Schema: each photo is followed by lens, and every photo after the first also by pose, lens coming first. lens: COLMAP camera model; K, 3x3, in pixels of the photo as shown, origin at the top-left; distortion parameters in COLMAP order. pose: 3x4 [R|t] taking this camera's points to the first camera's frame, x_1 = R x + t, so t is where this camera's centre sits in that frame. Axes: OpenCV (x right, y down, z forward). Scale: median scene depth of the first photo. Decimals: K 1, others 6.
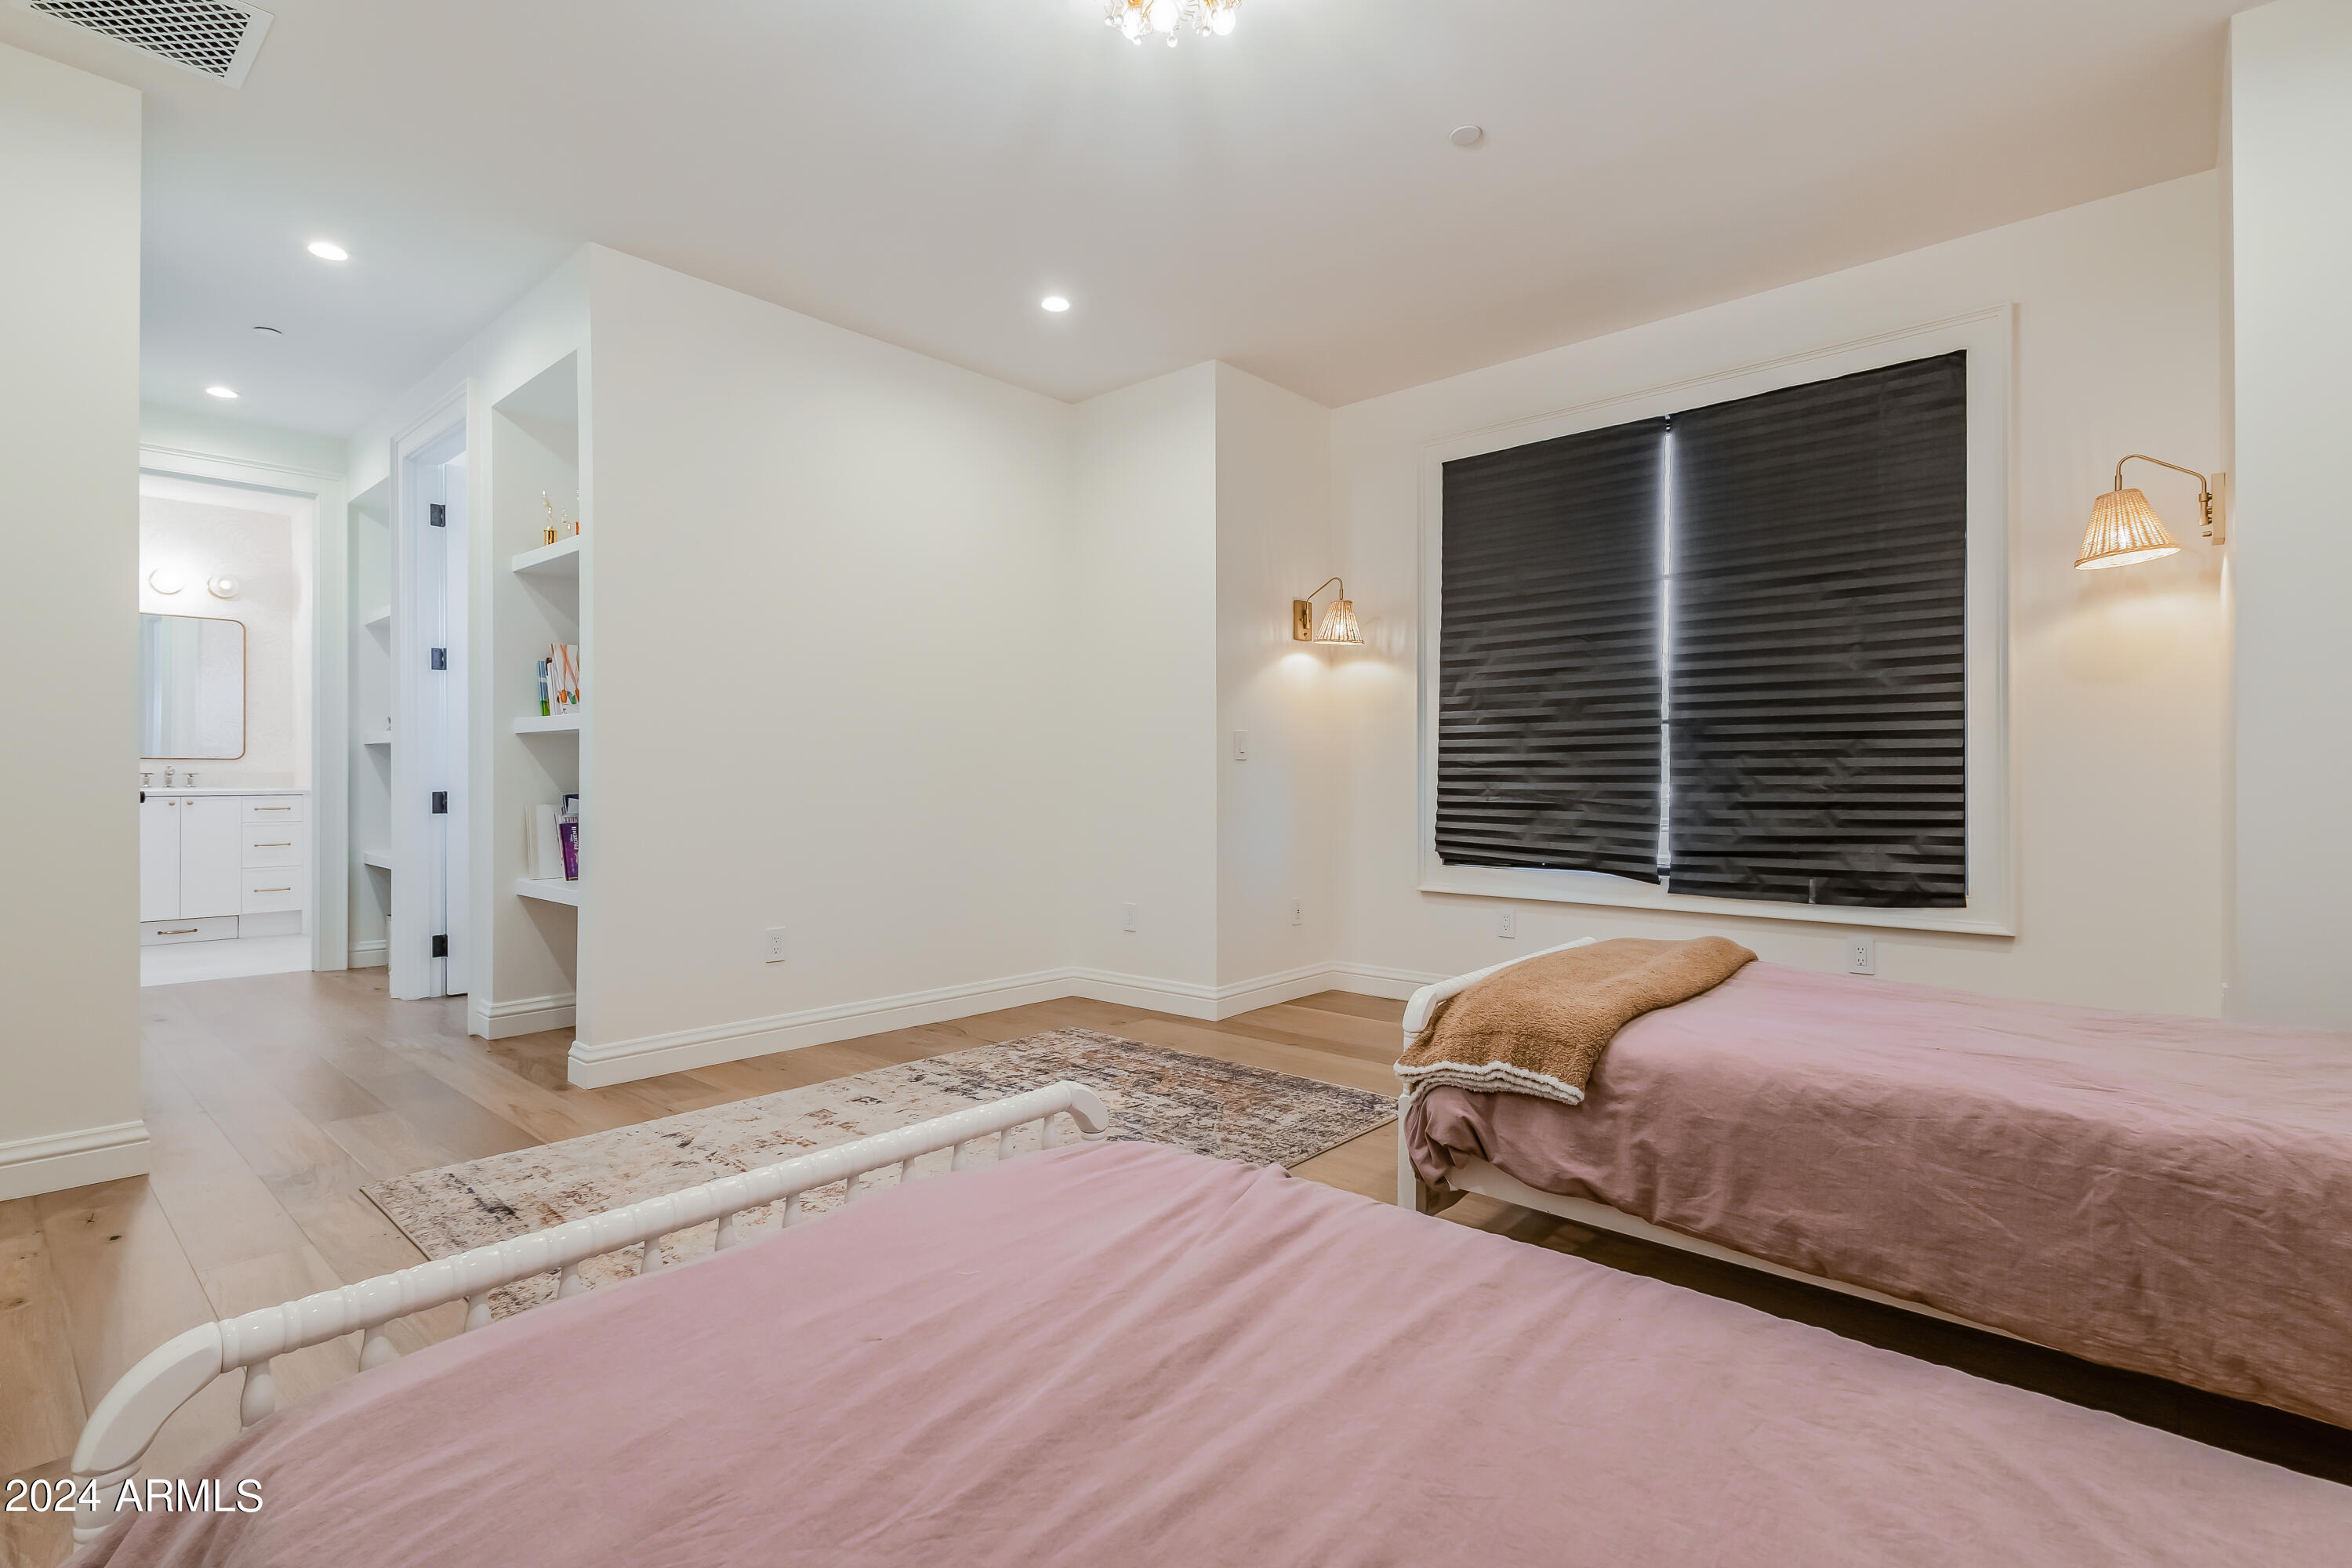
lens RADIAL K [[1101.9, 0, 1165.2], [0, 1101.9, 775.9], [0, 0, 1]] dist [0.002056, -0.000564]
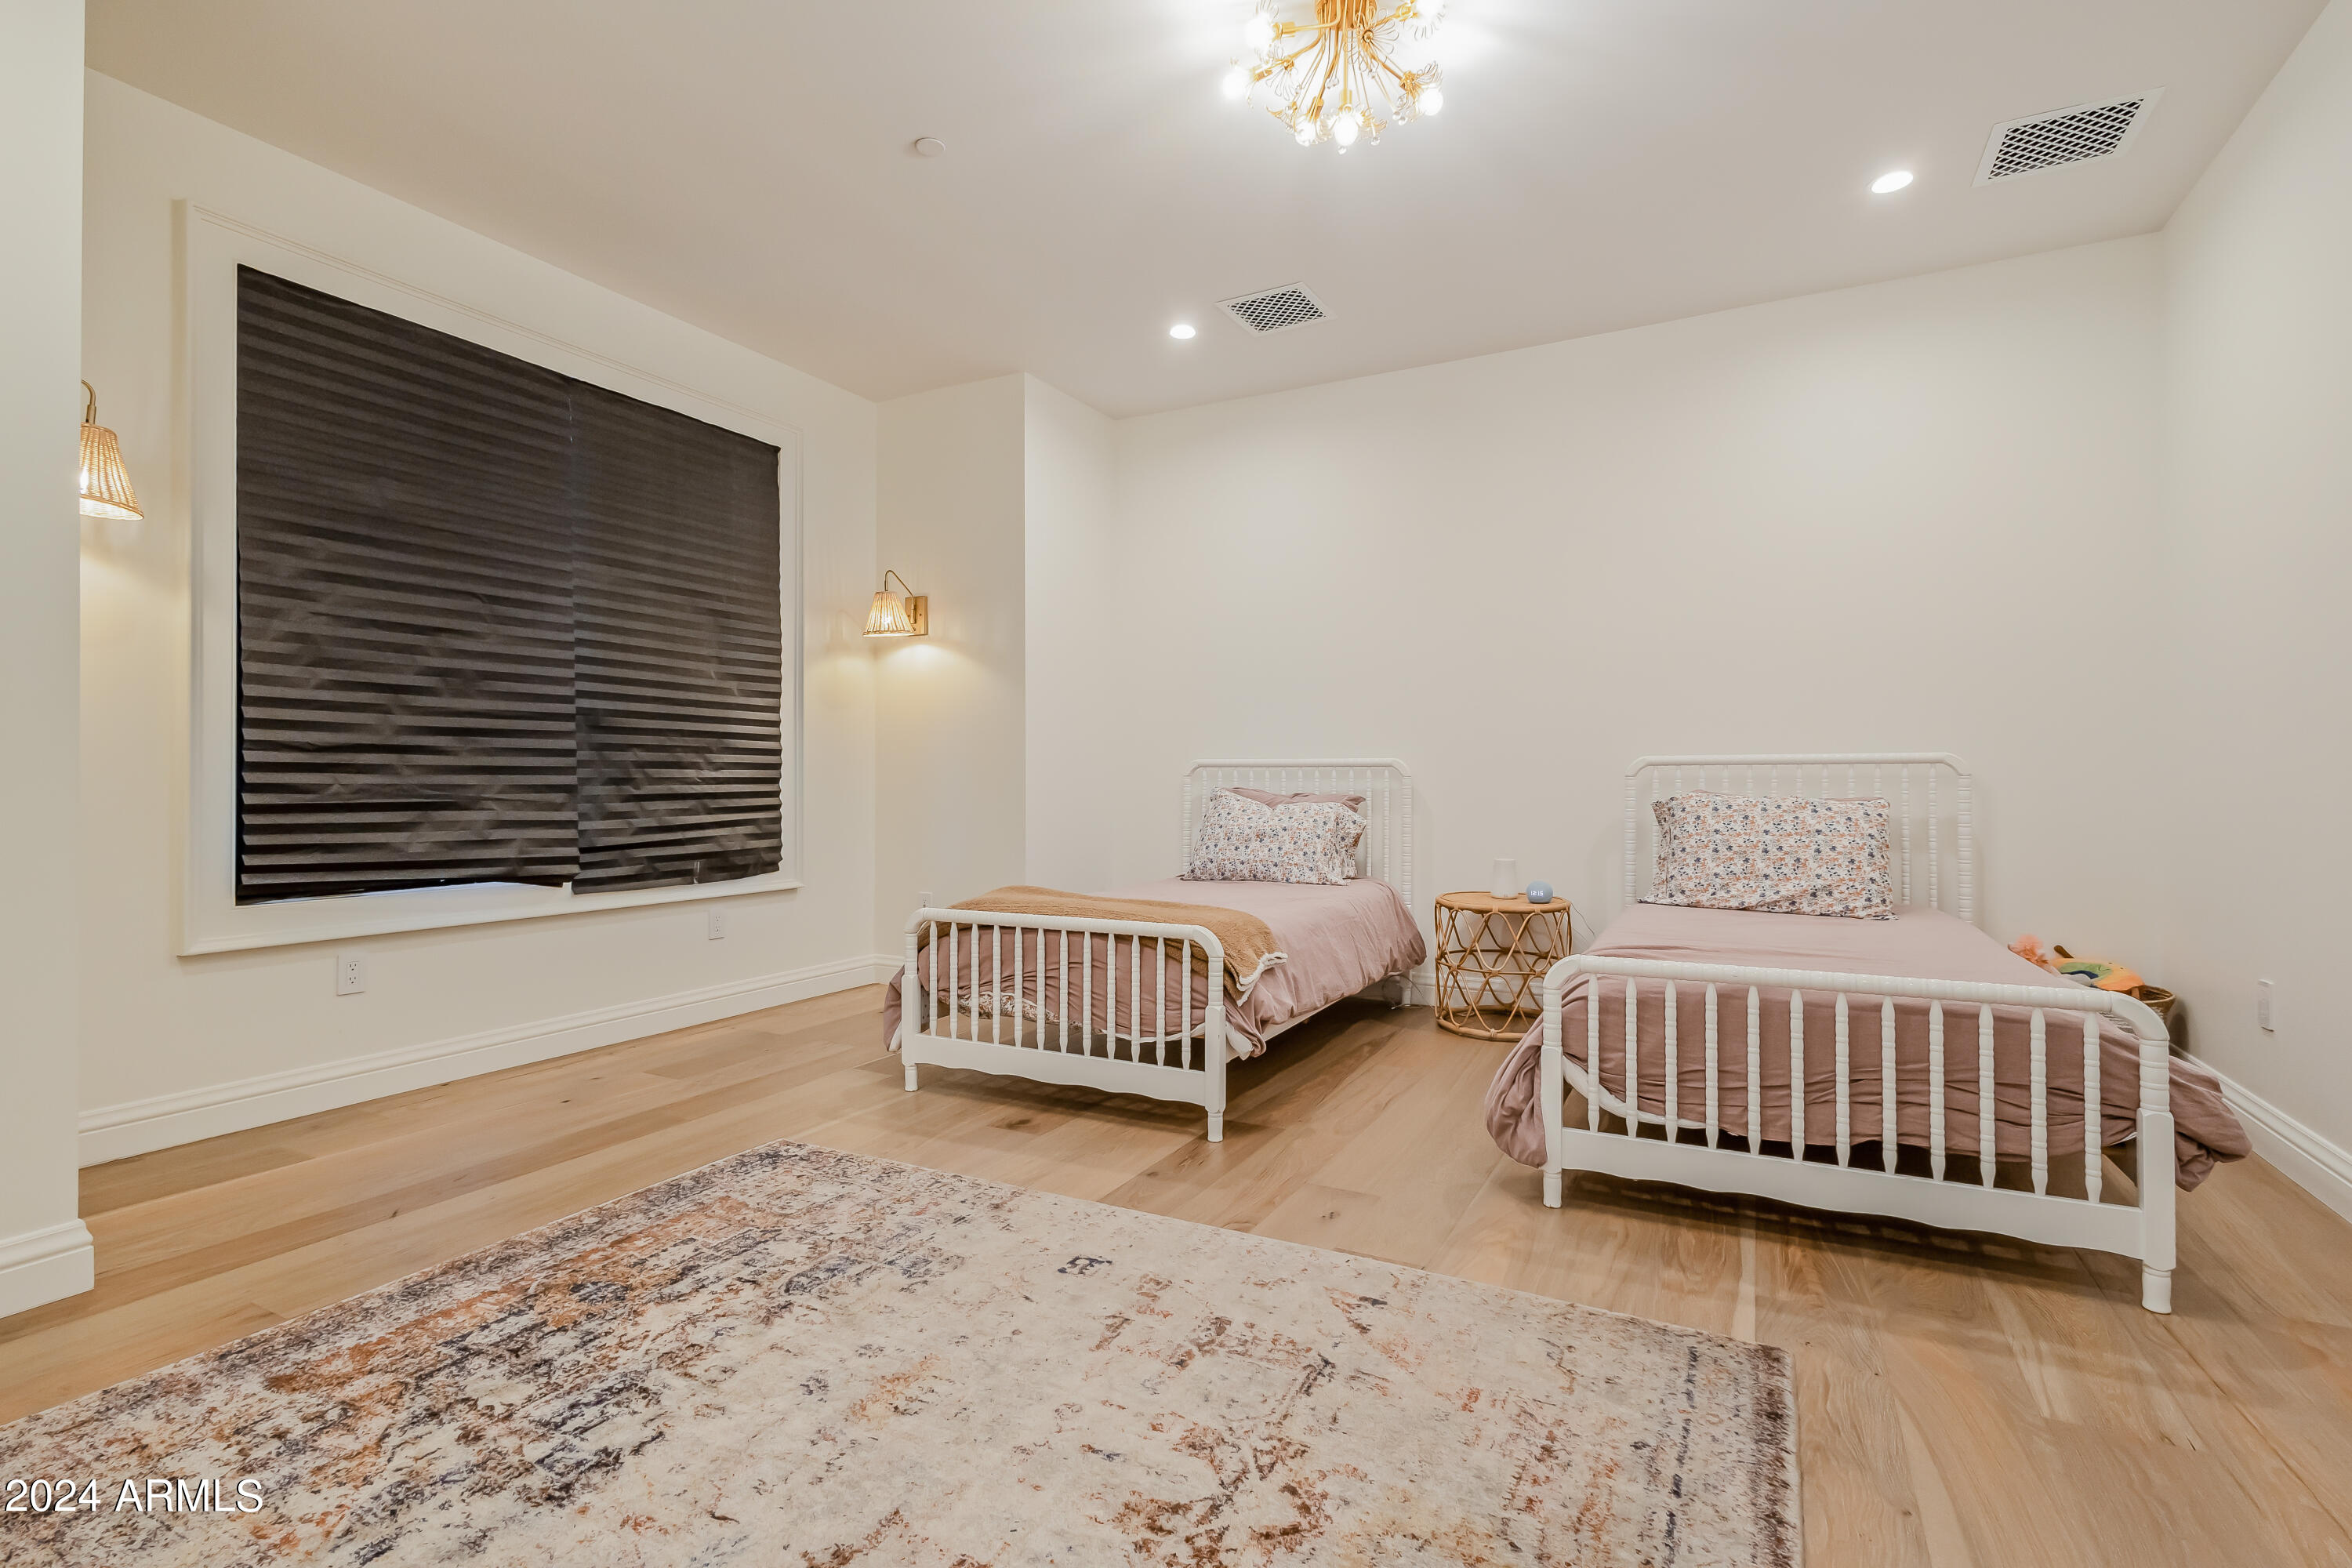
lens RADIAL K [[1101.9, 0, 1165.3], [0, 1101.9, 782.7], [0, 0, 1]] dist [0.002056, -0.000564]
pose [[-0.249399, -0.000783, 0.968400, -0.621797], [-0.001861, 0.999998, 0.000329, 0.012397], [-0.968399, -0.001720, -0.249400, 0.829484]]
